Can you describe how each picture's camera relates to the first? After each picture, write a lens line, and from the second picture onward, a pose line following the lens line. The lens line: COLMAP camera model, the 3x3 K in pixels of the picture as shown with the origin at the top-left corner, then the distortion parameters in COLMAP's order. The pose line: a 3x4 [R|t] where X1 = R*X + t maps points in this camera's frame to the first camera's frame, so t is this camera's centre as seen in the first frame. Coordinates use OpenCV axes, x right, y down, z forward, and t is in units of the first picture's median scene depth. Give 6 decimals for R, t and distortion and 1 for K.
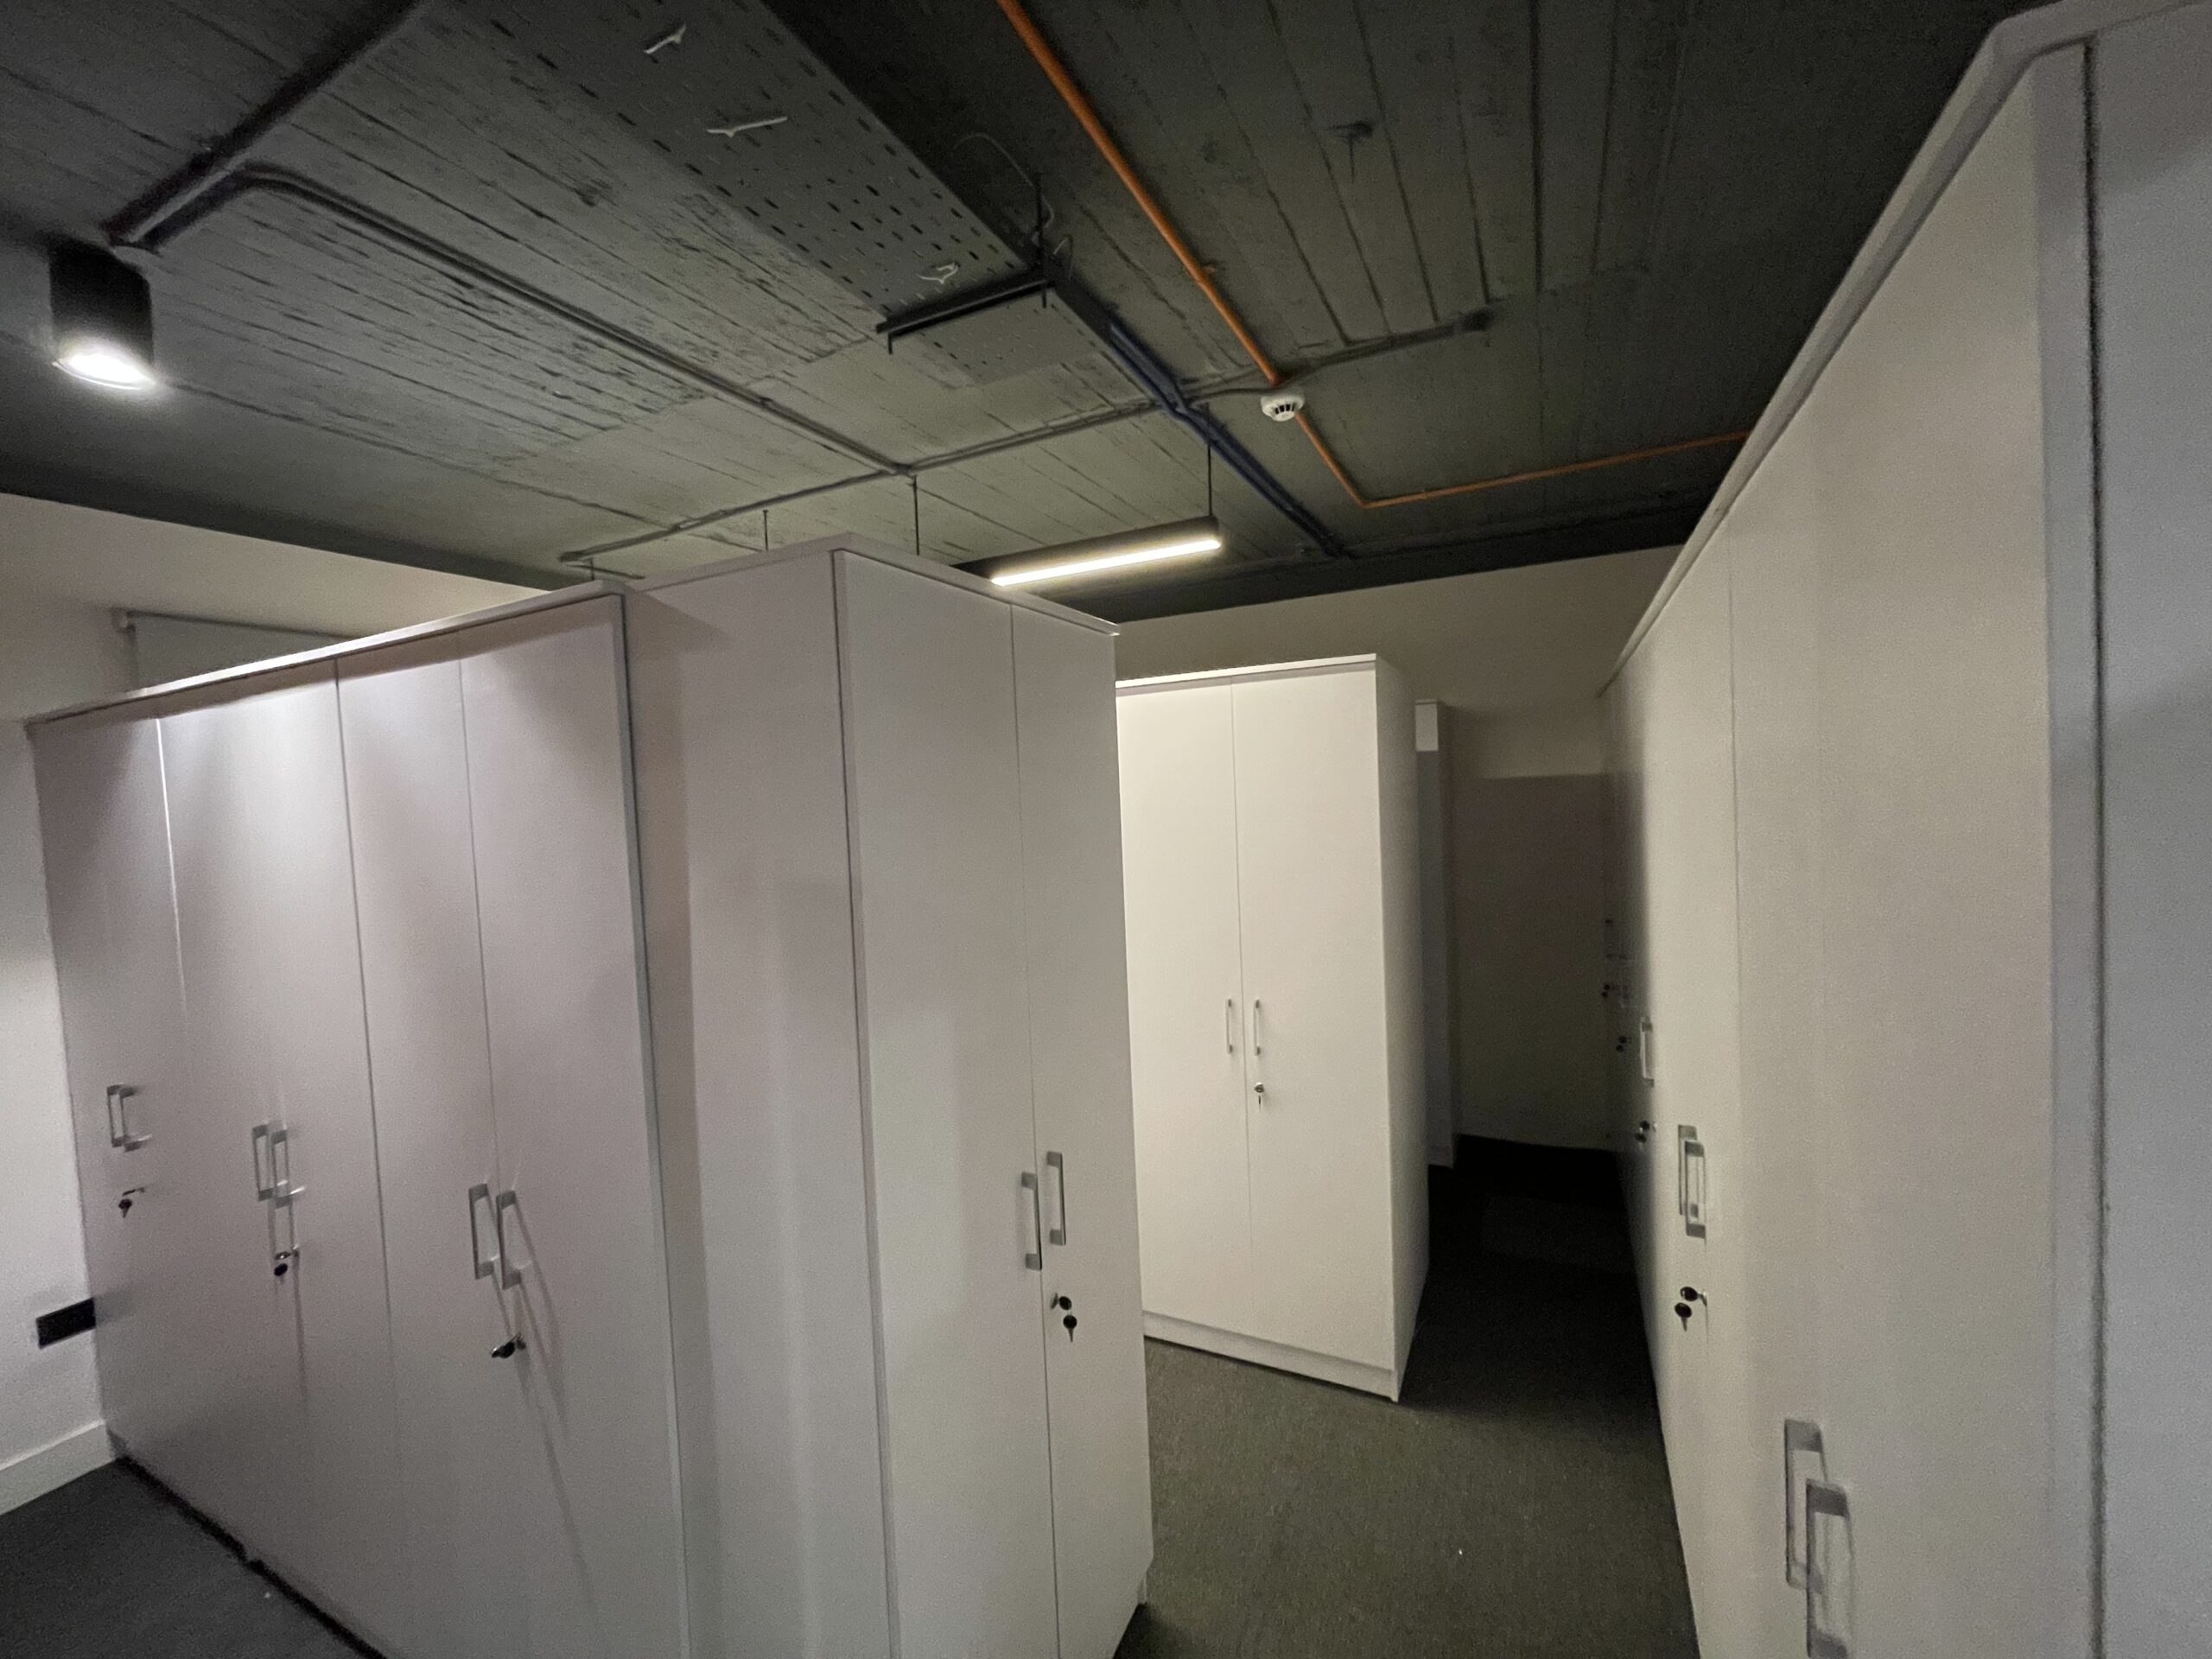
lens RADIAL K [[890.7, 0, 1086.2], [0, 890.7, 827.7], [0, 0, 1]] dist [-0.003179, 0.000300]
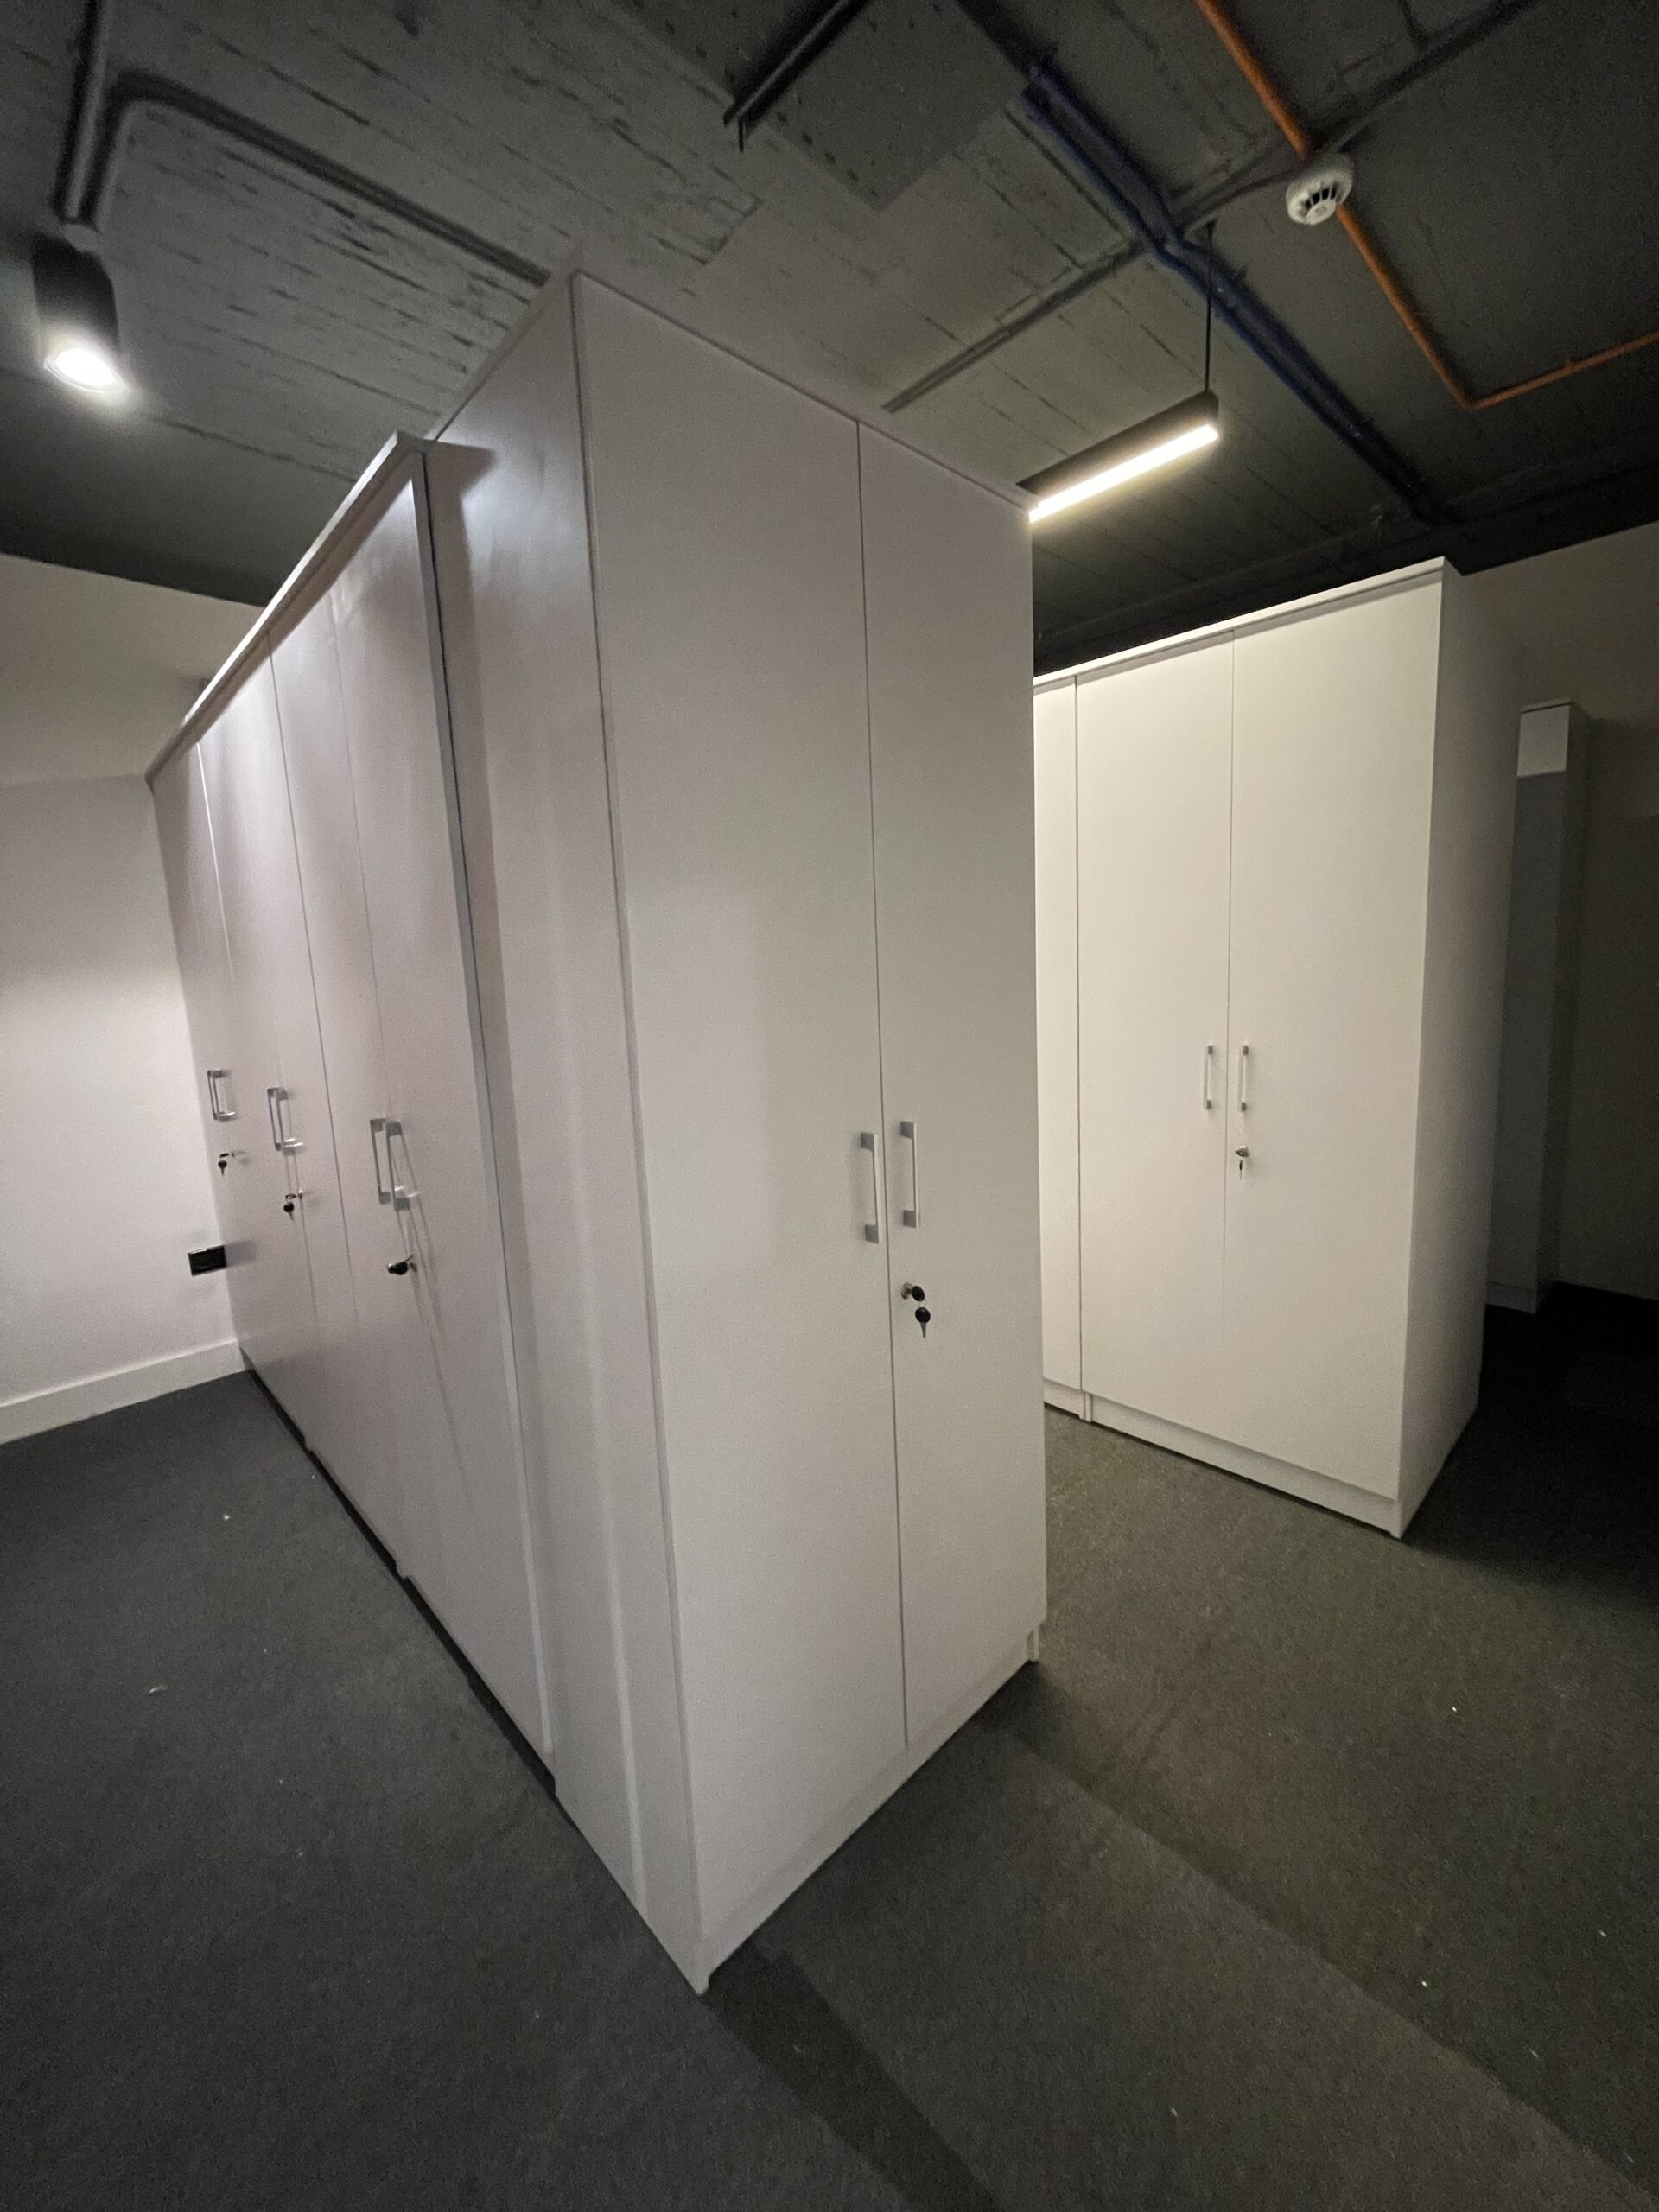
lens RADIAL K [[890.7, 0, 832.2], [0, 890.7, 1081.5], [0, 0, 1]] dist [-0.003179, 0.000300]
pose [[0.945211, 0.046205, -0.323174, 0.124405], [-0.008663, 0.993135, 0.116653, 0.169014], [0.326345, -0.107462, 0.939122, 0.134717]]
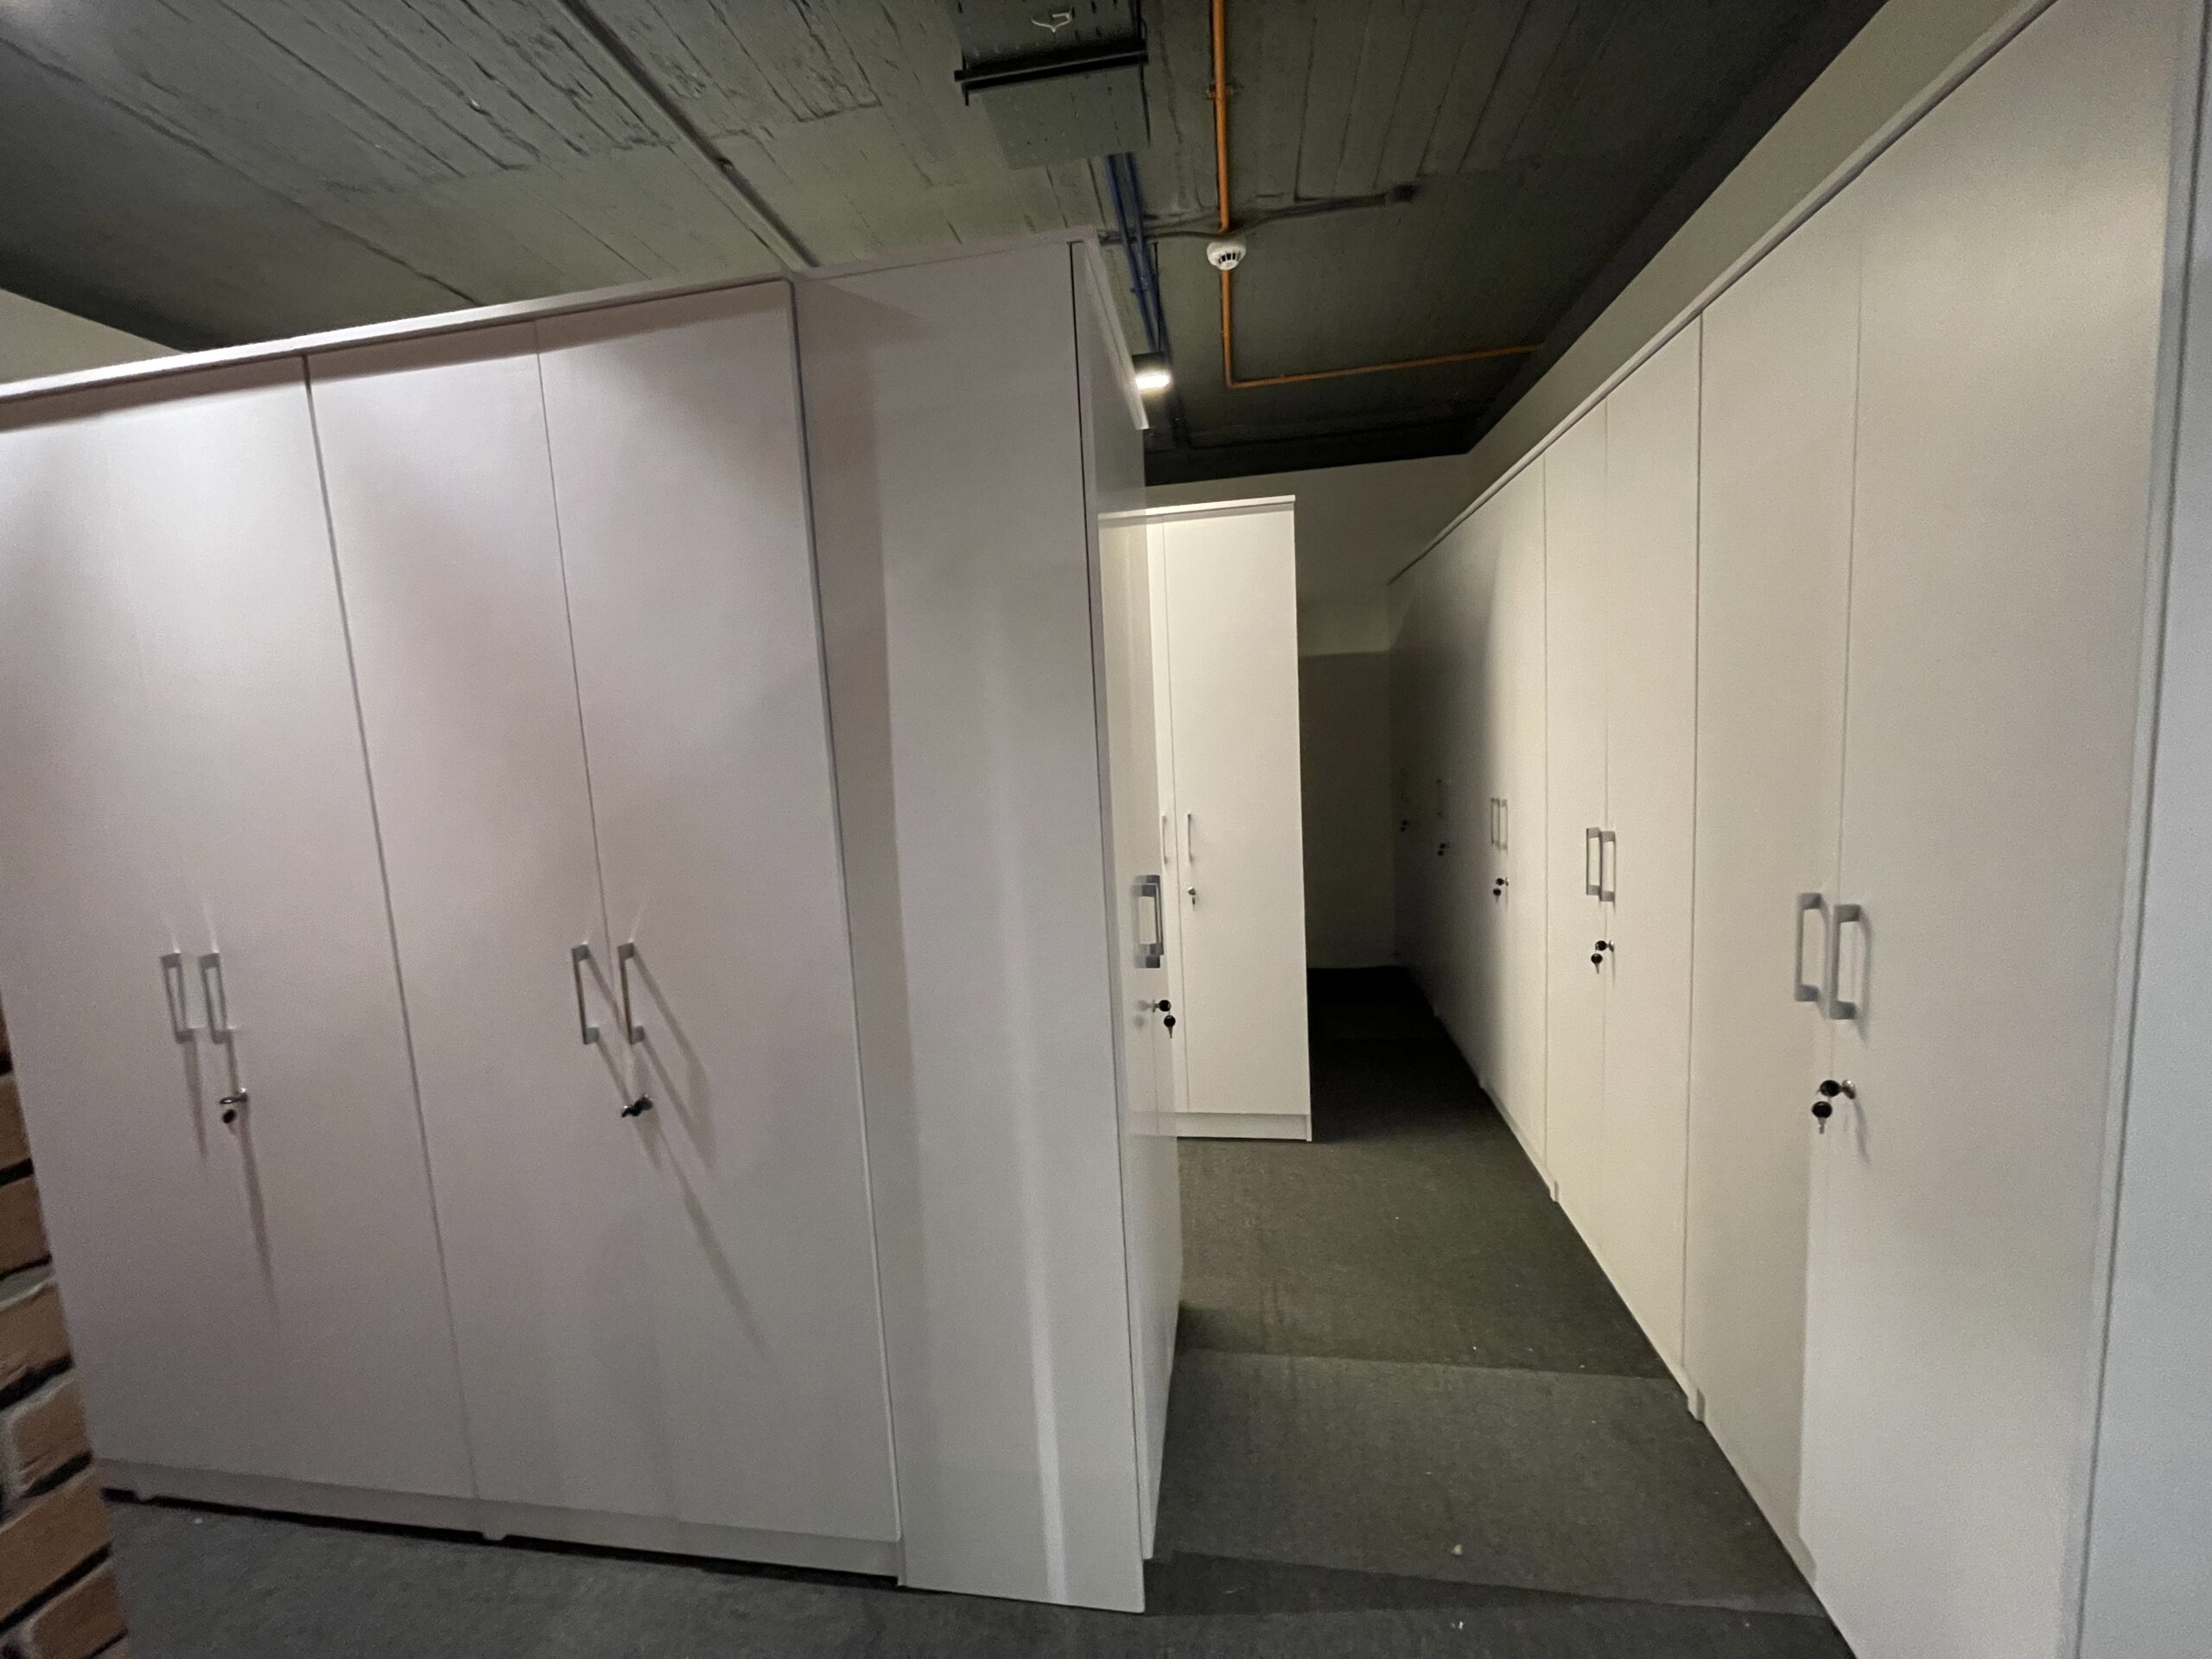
lens RADIAL K [[890.7, 0, 1086.2], [0, 890.7, 827.7], [0, 0, 1]] dist [-0.003179, 0.000300]
pose [[0.951297, -0.043970, 0.305124, -0.337964], [0.026796, 0.997824, 0.060249, 0.174832], [-0.307109, -0.049139, 0.950405, -0.026361]]
